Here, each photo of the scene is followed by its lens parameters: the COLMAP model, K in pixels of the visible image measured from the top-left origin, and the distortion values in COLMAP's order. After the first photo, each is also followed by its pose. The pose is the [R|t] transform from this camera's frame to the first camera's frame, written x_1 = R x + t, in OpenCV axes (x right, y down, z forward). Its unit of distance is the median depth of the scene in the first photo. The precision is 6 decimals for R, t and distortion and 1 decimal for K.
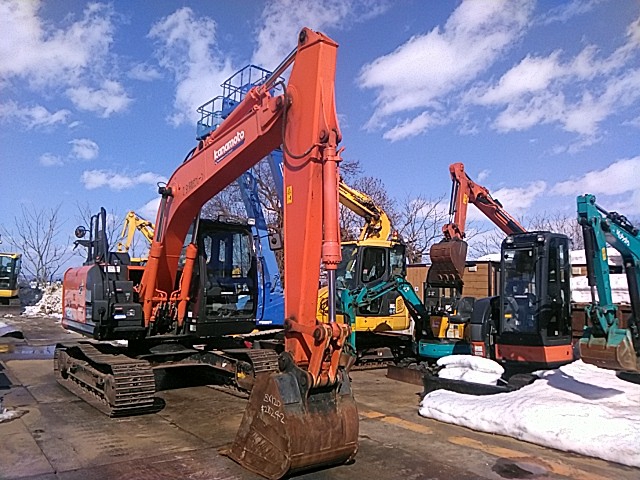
lens RADIAL K [[532.7, 0, 318.9], [0, 532.7, 237.7], [0, 0, 1]] dist [-0.041197, -0.012983]
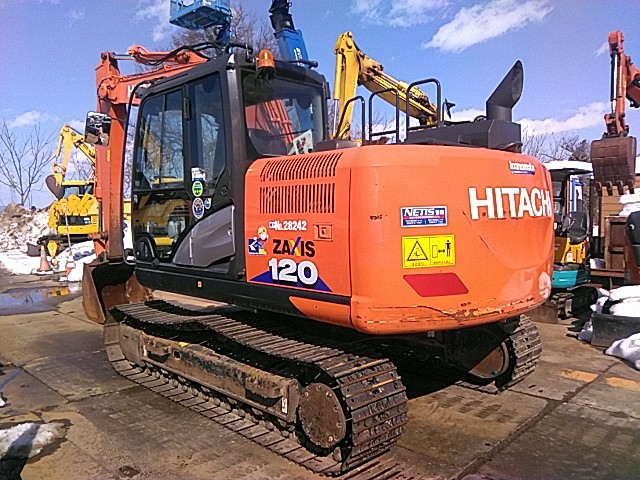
lens RADIAL K [[532.7, 0, 321.2], [0, 532.7, 239.7], [0, 0, 1]] dist [-0.041197, -0.012983]
pose [[0.987631, -0.036903, 0.152391, -0.730632], [0.013985, 0.988768, 0.148801, 0.091780], [-0.156170, -0.144829, 0.977054, 0.833226]]
